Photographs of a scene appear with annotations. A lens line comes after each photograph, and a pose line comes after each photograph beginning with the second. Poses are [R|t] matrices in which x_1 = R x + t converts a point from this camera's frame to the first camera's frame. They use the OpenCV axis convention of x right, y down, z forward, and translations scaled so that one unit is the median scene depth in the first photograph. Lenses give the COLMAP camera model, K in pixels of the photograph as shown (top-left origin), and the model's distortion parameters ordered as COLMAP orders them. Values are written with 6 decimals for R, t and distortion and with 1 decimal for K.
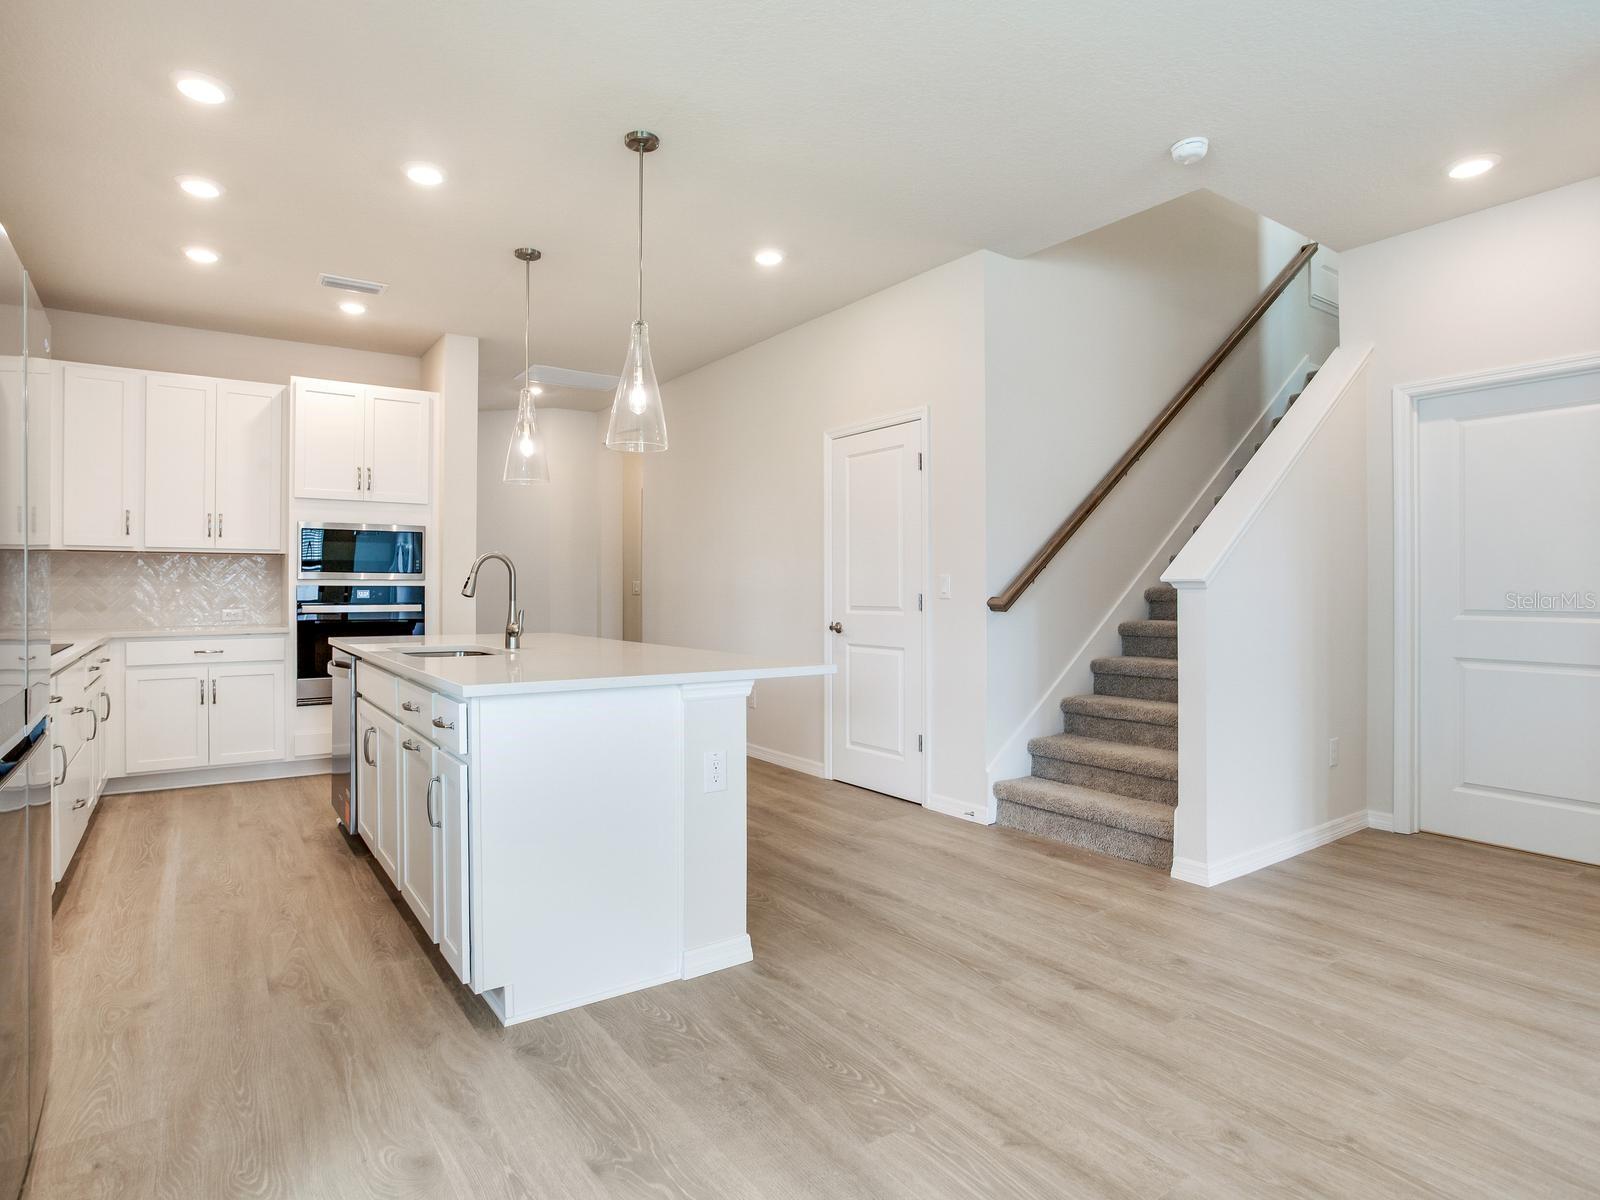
lens RADIAL K [[879.5, 0, 766.3], [0, 879.5, 585.9], [0, 0, 1]] dist [-0.042347, 0.018808]
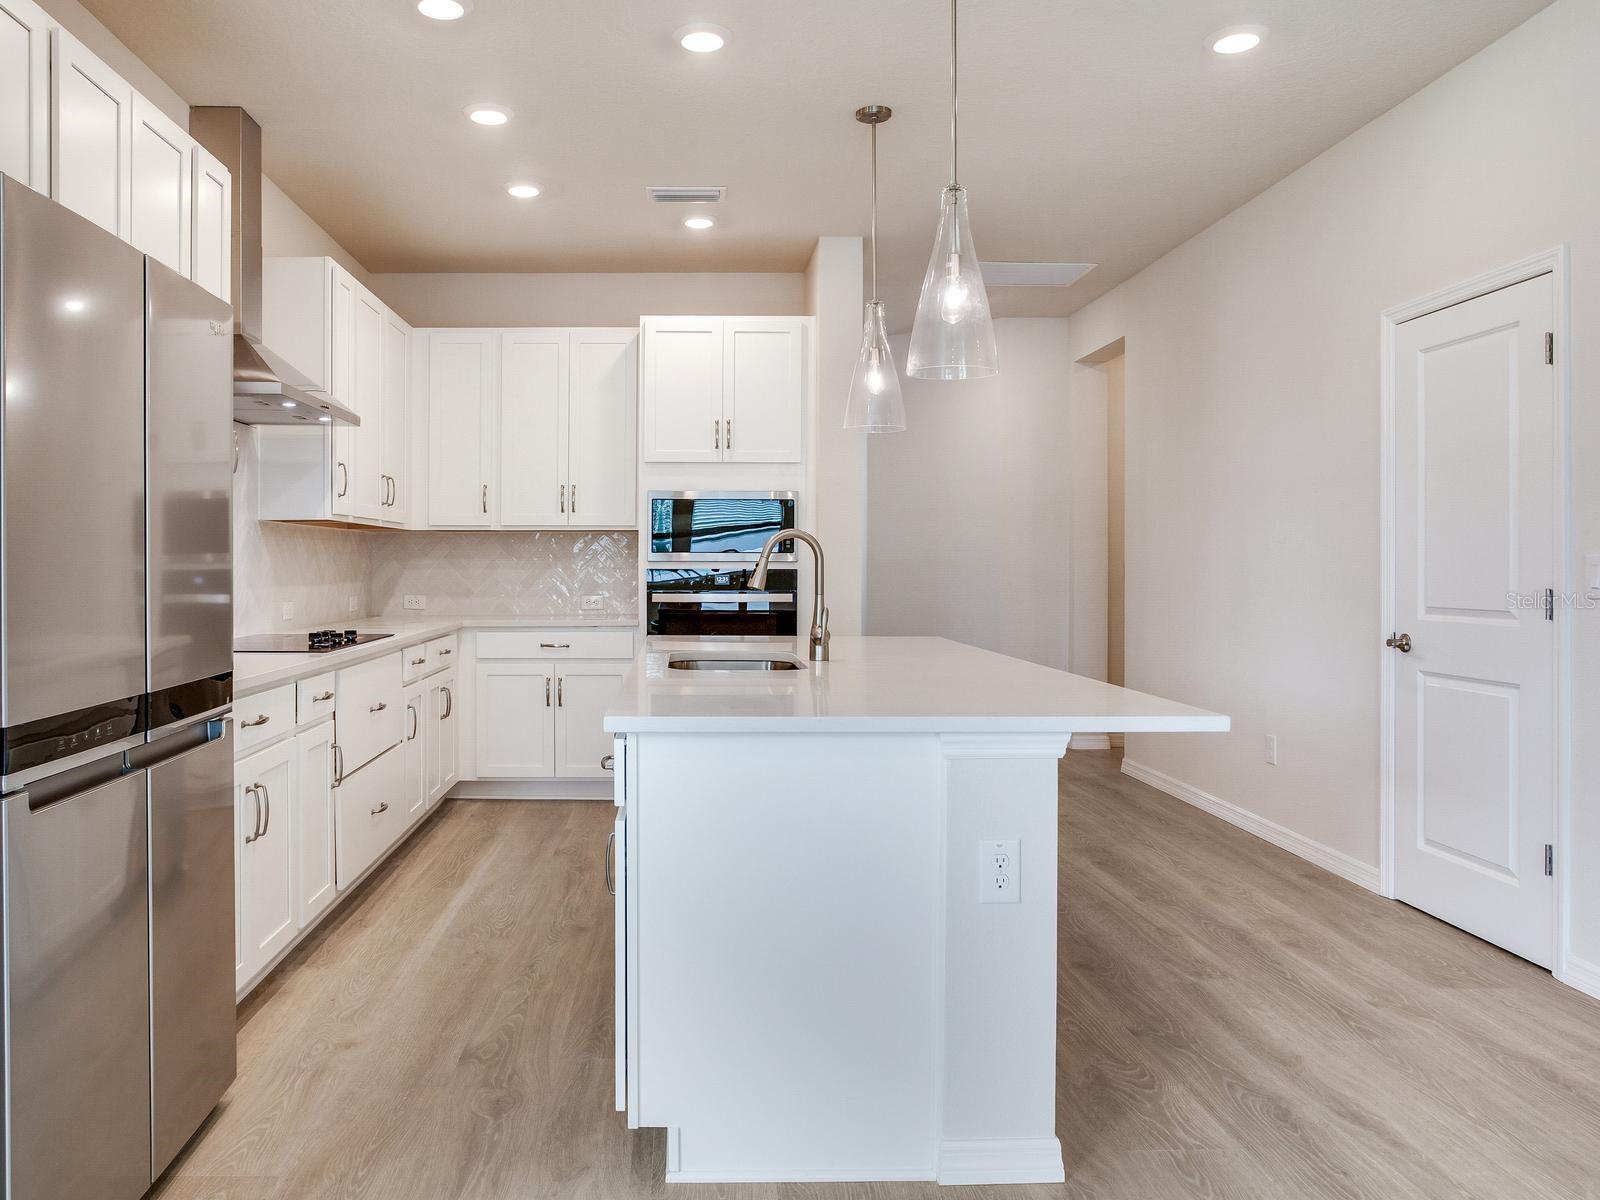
lens RADIAL K [[1191.6, 0, 687.8], [0, 1191.6, 561.2], [0, 0, 1]] dist [-0.047245, 0.031024]
pose [[0.832552, -0.000663, -0.553946, 0.123126], [0.001340, 0.999999, 0.000817, -0.008916], [0.553945, -0.001423, 0.832552, 0.082417]]
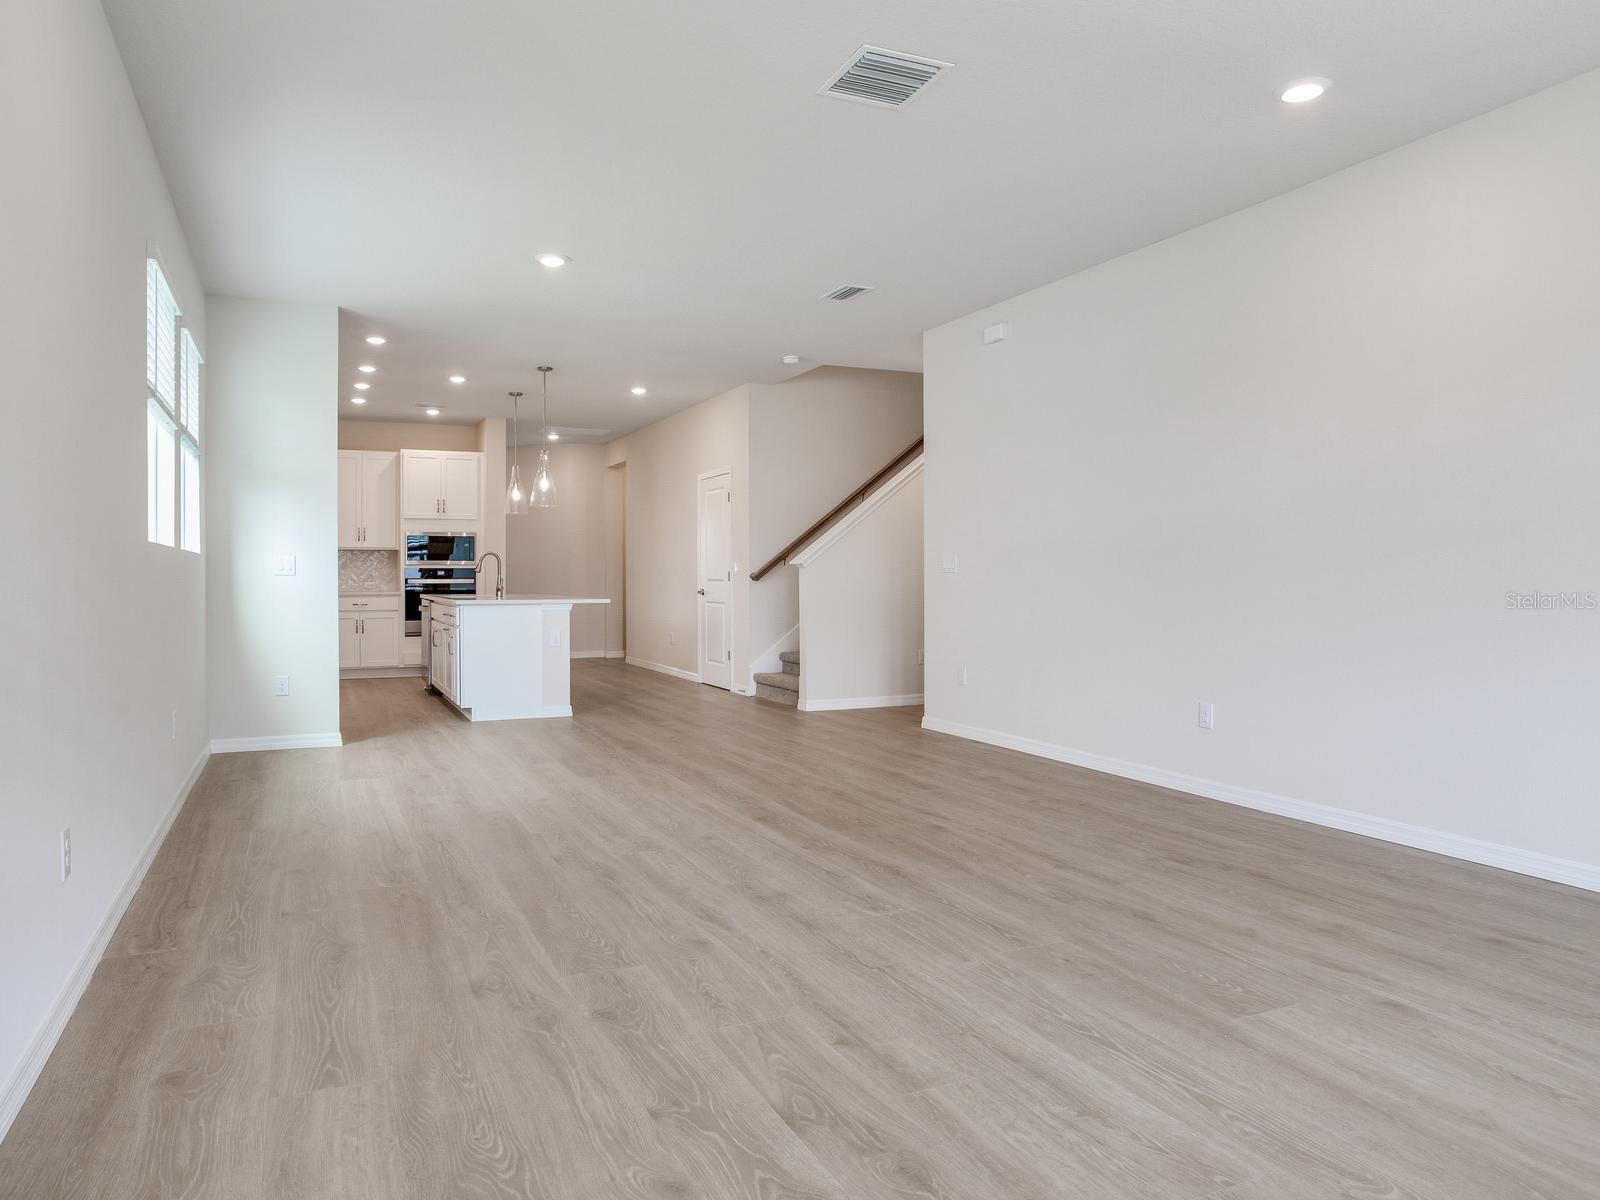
lens RADIAL K [[1054.4, 0, 725.8], [0, 1054.4, 549.0], [0, 0, 1]] dist [-0.030735, 0.006992]
pose [[0.981285, -0.006736, -0.192444, 0.529137], [0.002774, 0.999779, -0.020849, 0.007322], [0.192542, 0.019925, 0.981086, -1.004379]]
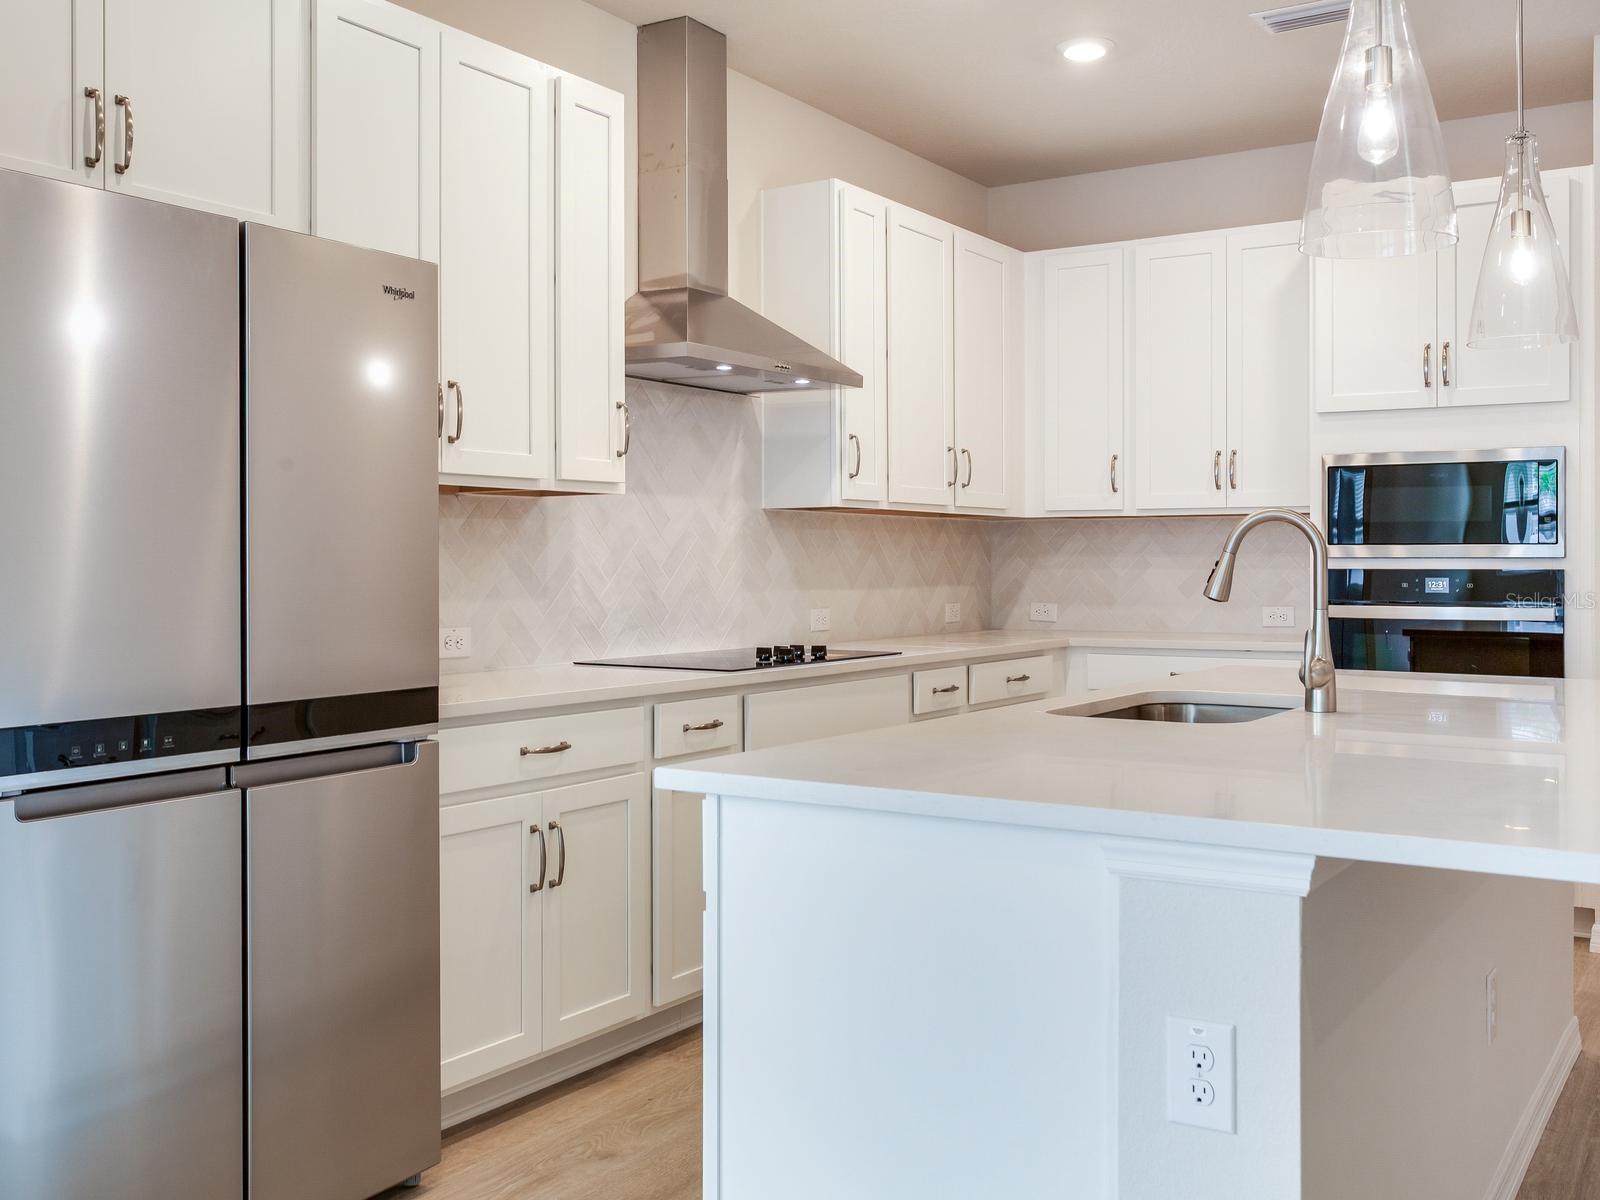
lens RADIAL K [[1558.3, 0, 804.1], [0, 1558.3, 549.1], [0, 0, 1]] dist [-0.000616, 0.000000]
pose [[0.391967, -0.006716, -0.919955, 0.269090], [0.003441, 0.999977, -0.005834, -0.008911], [0.919973, -0.000879, 0.391981, 0.304987]]
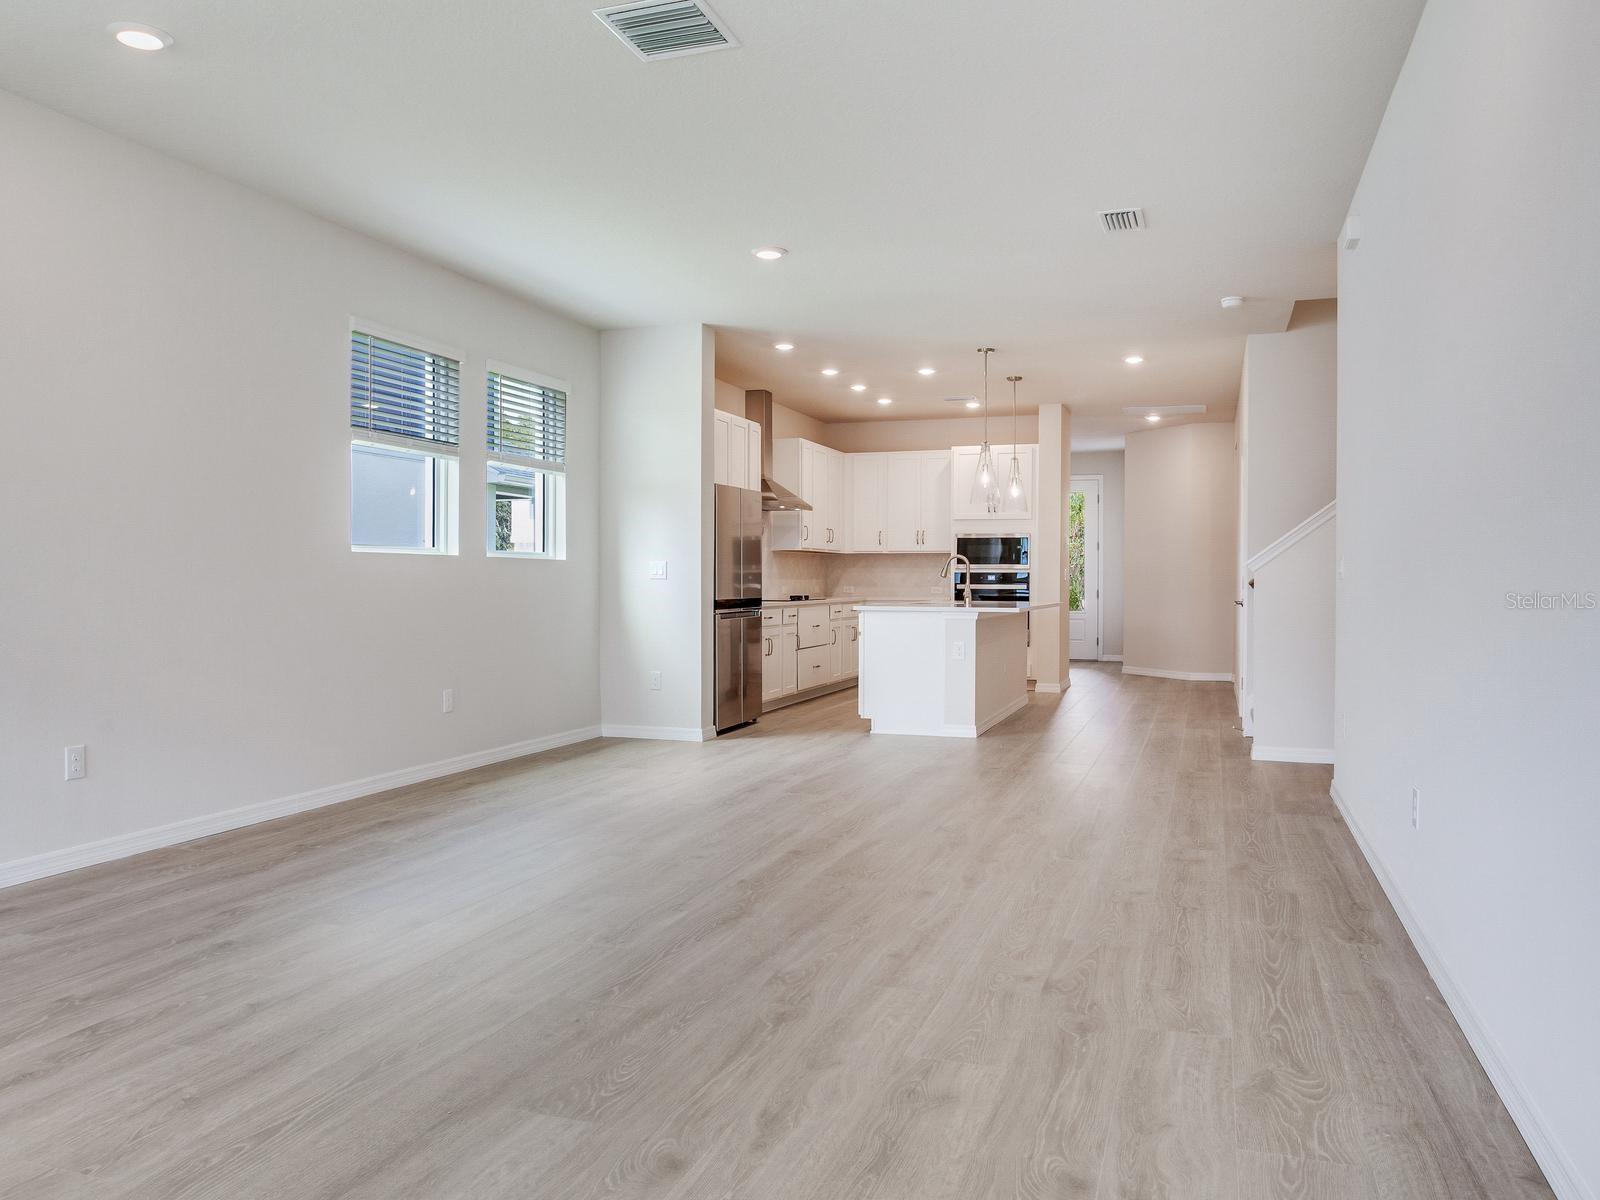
lens RADIAL K [[1191.6, 0, 794.5], [0, 1191.6, 586.2], [0, 0, 1]] dist [-0.047245, 0.031024]
pose [[0.599611, 0.007244, -0.800259, 1.148505], [-0.000563, 0.999963, 0.008629, 0.006792], [0.800291, -0.004723, 0.599593, -0.641540]]
